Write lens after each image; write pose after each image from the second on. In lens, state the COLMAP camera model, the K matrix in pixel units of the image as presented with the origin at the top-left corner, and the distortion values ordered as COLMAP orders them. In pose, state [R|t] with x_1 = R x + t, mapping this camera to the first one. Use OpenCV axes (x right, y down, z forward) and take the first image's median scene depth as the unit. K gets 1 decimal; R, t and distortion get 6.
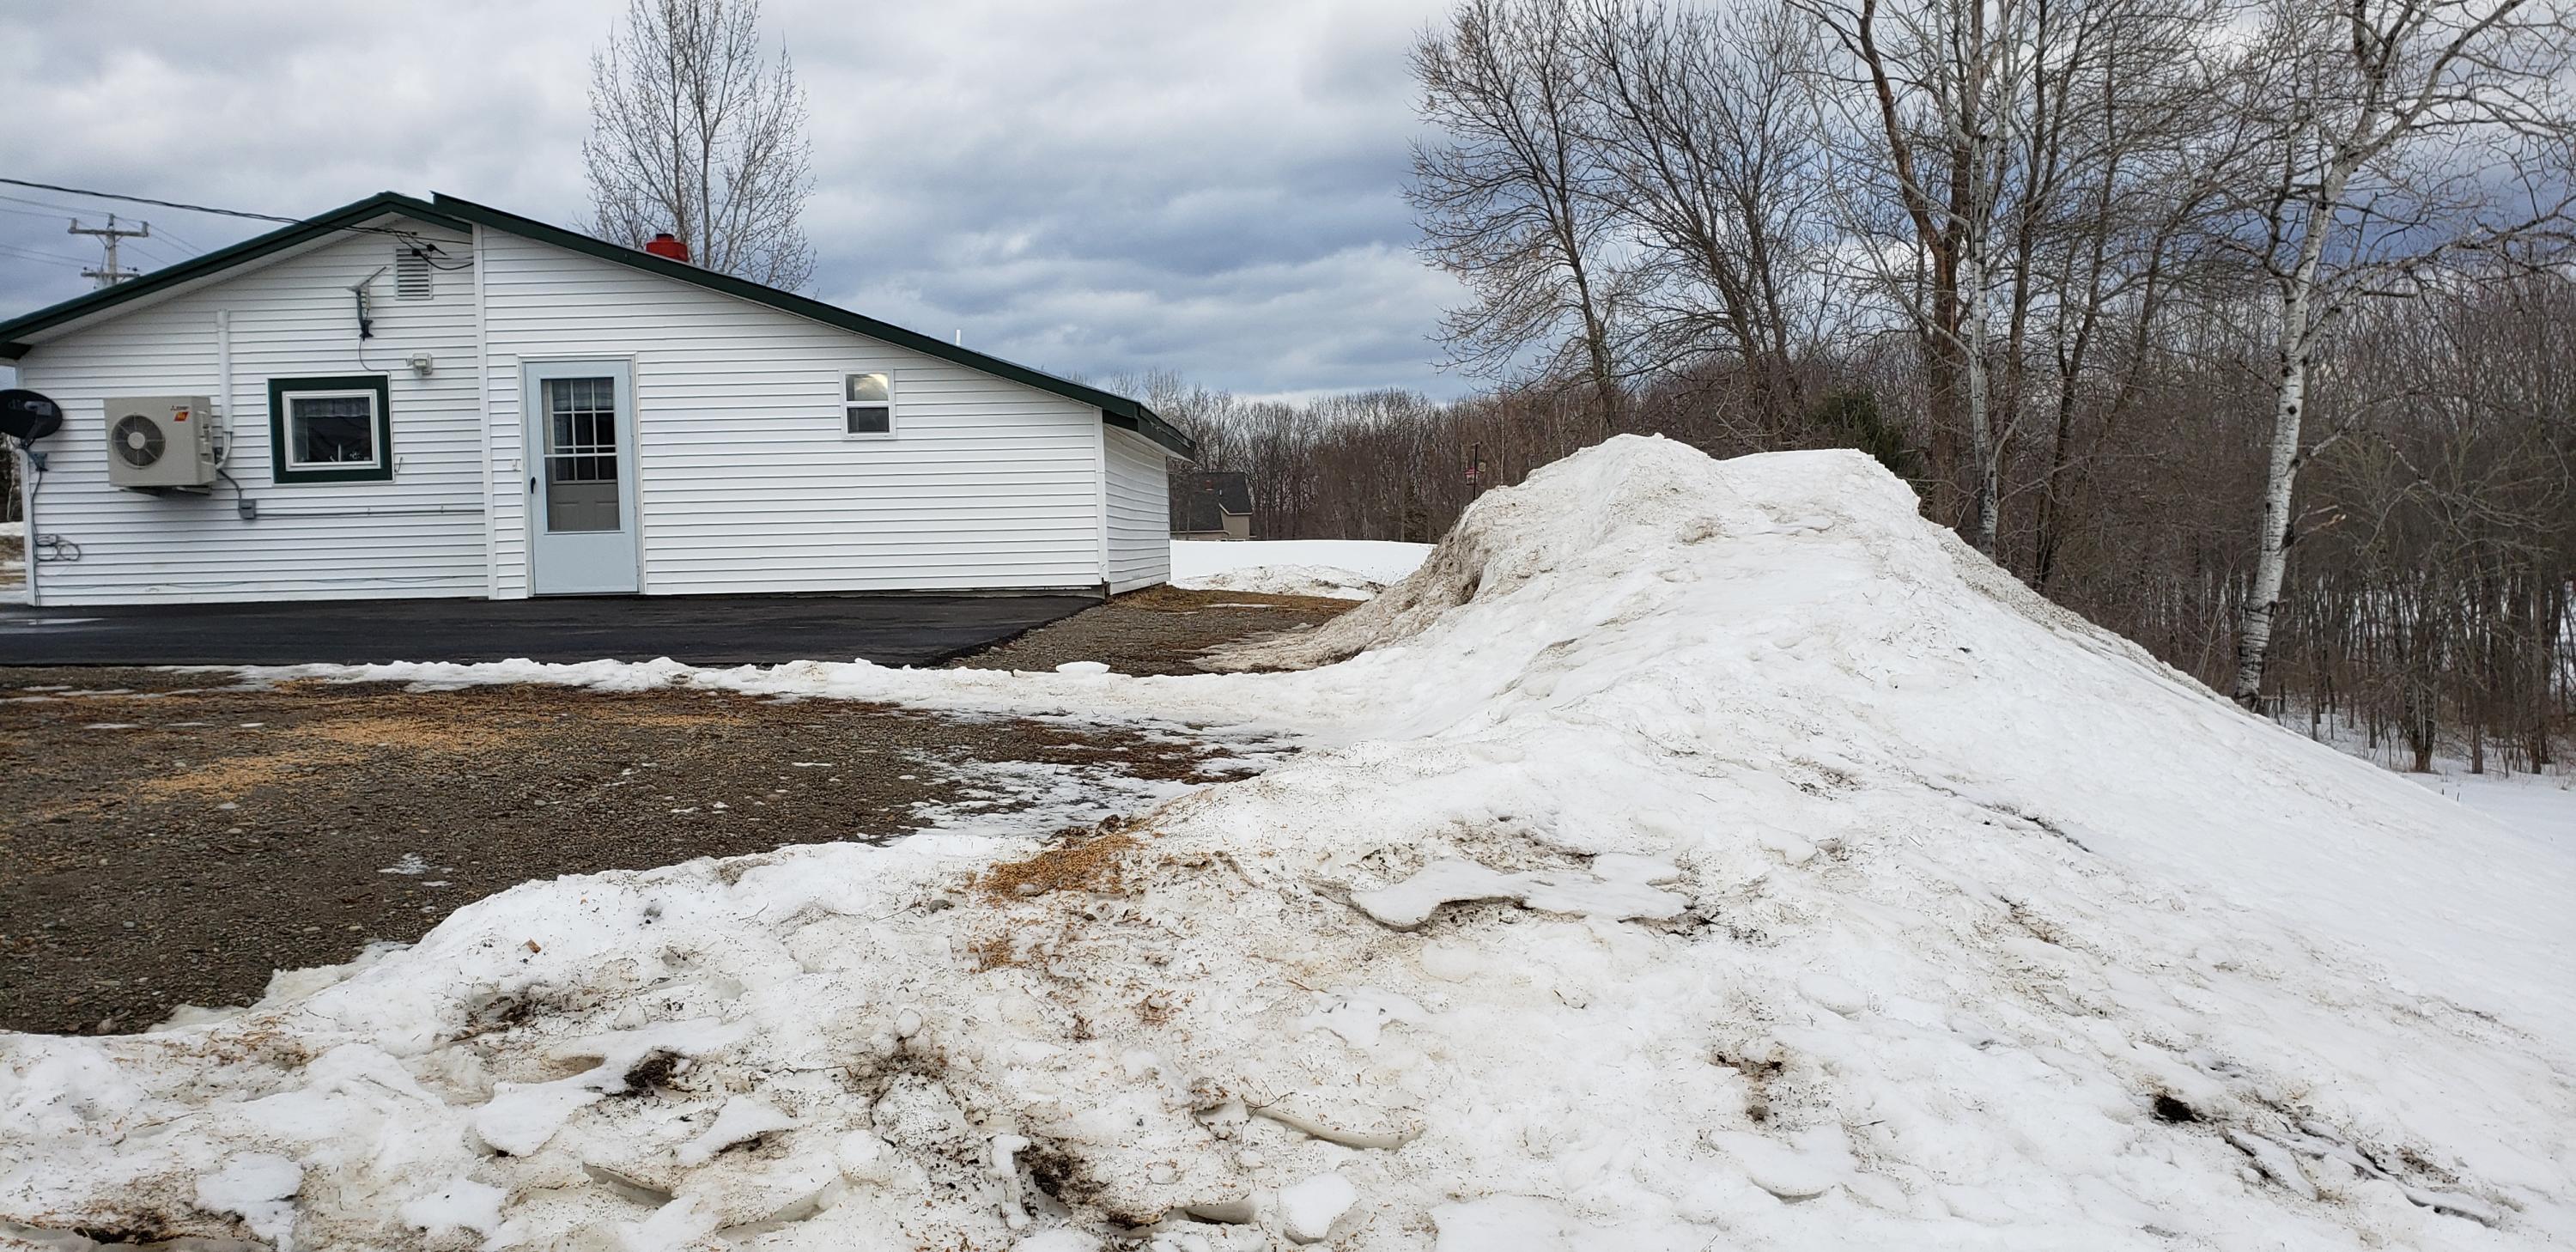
lens RADIAL K [[1921.4, 0, 1291.7], [0, 1921.4, 616.9], [0, 0, 1]] dist [0.007009, 0.031383]
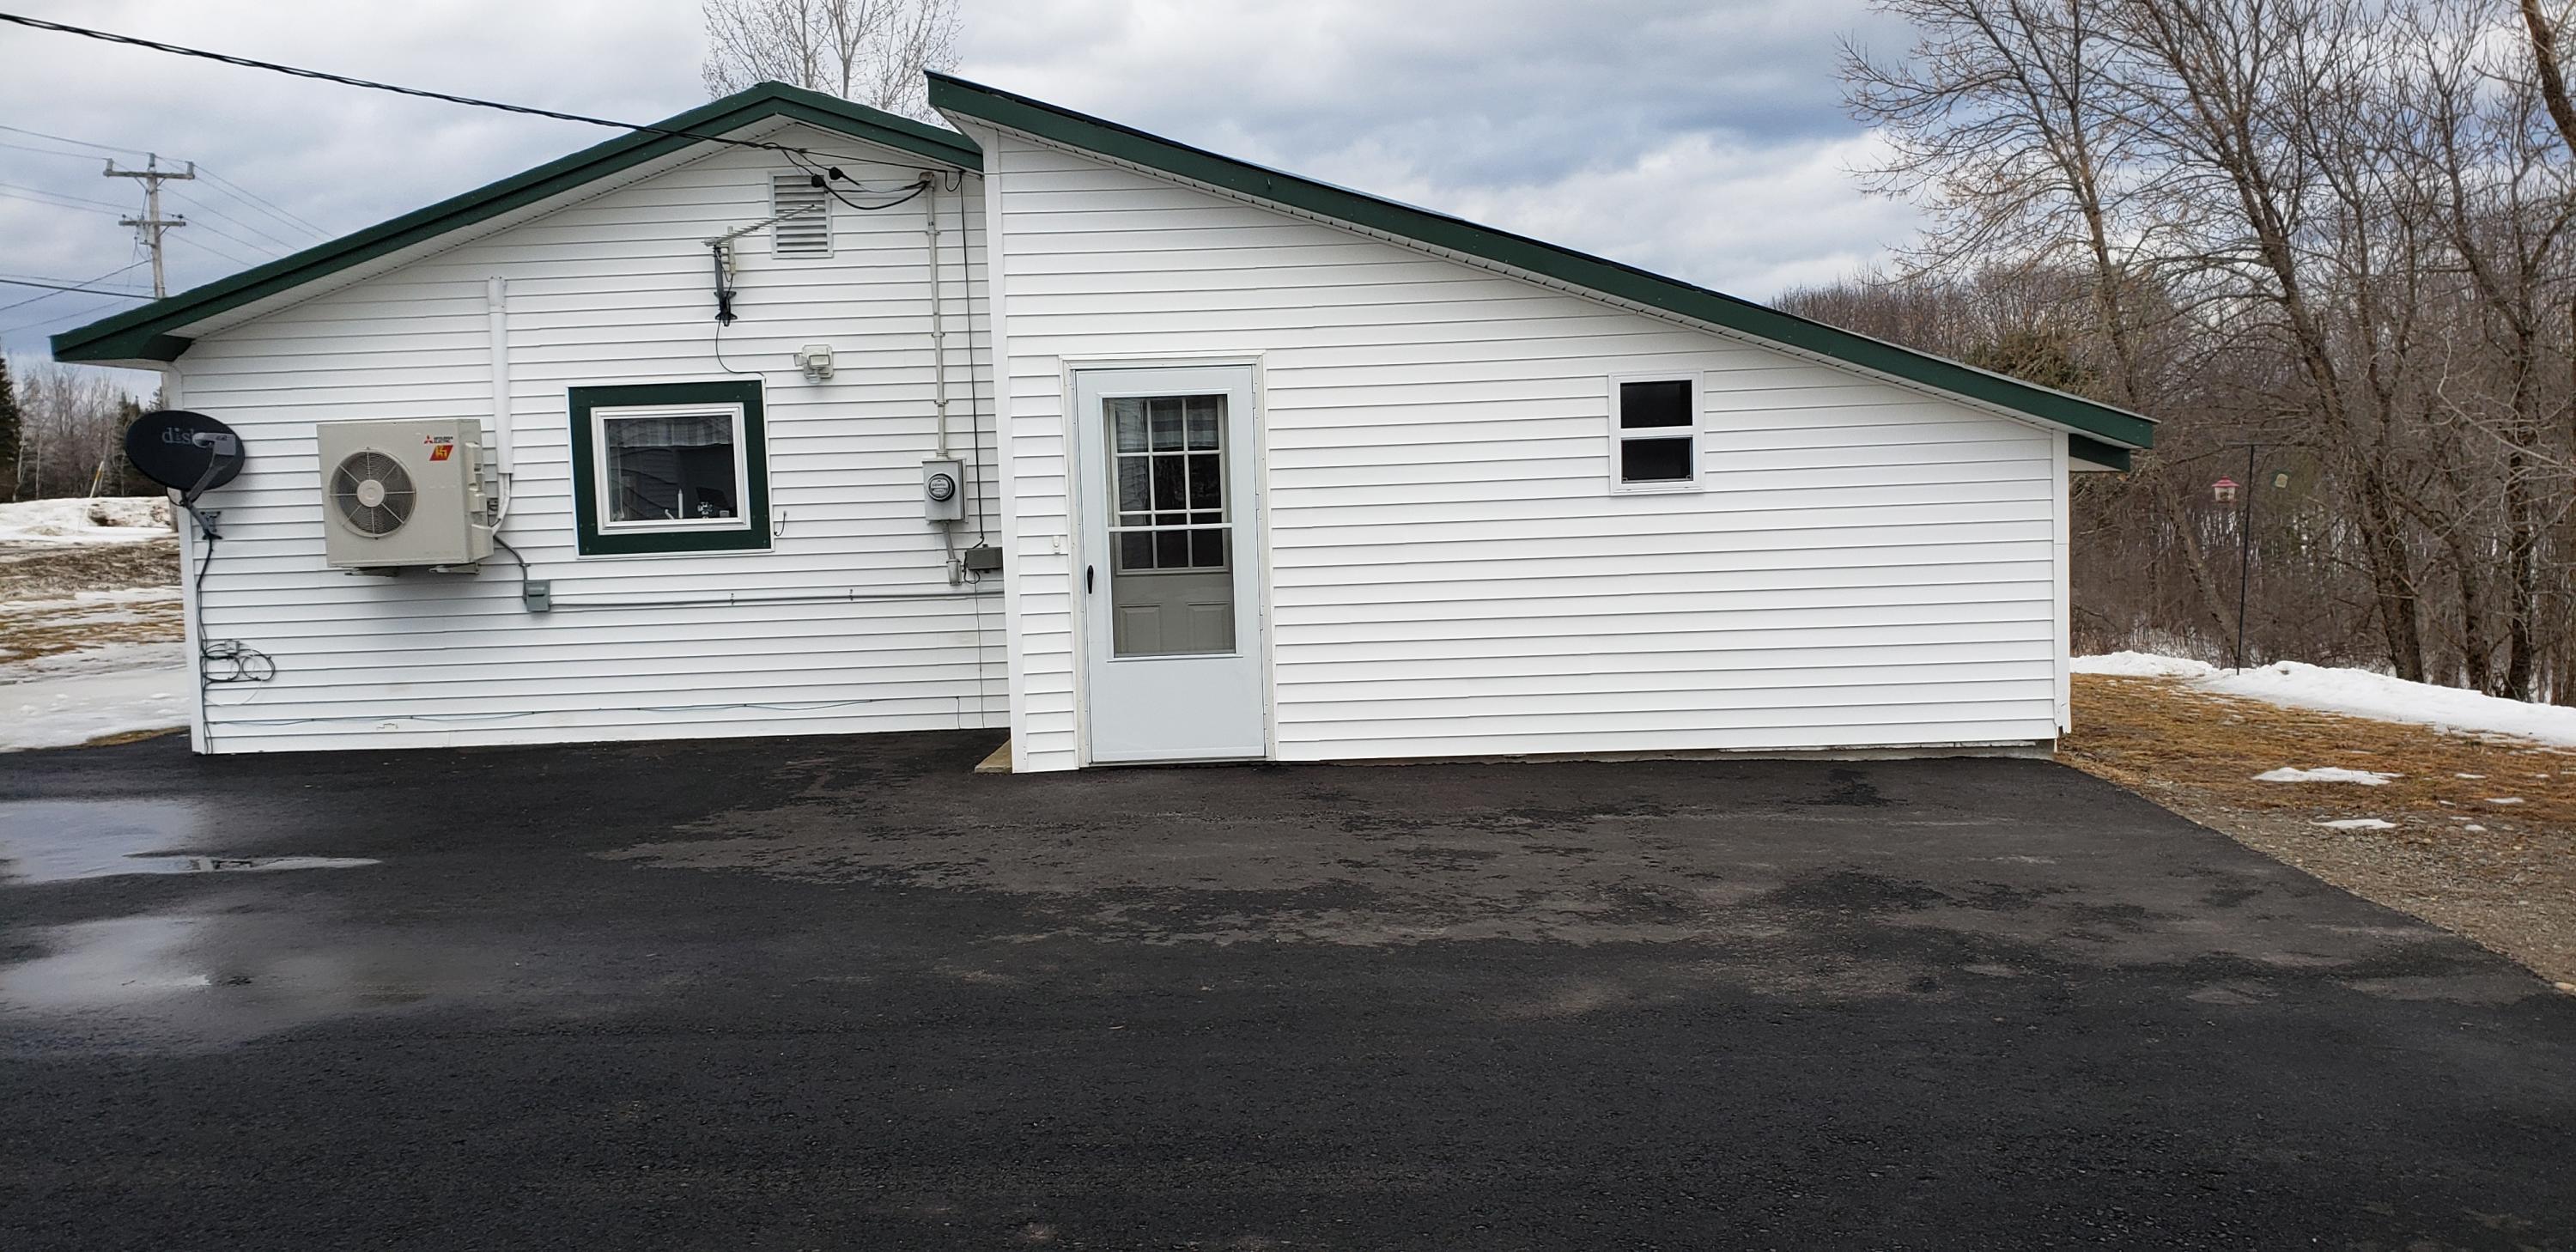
lens RADIAL K [[1921.4, 0, 1296.5], [0, 1921.4, 621.7], [0, 0, 1]] dist [0.007009, 0.031383]
pose [[0.999941, -0.009252, 0.005641, -0.300392], [0.009071, 0.999466, 0.031398, -0.065466], [-0.005928, -0.031345, 0.999491, 0.376534]]
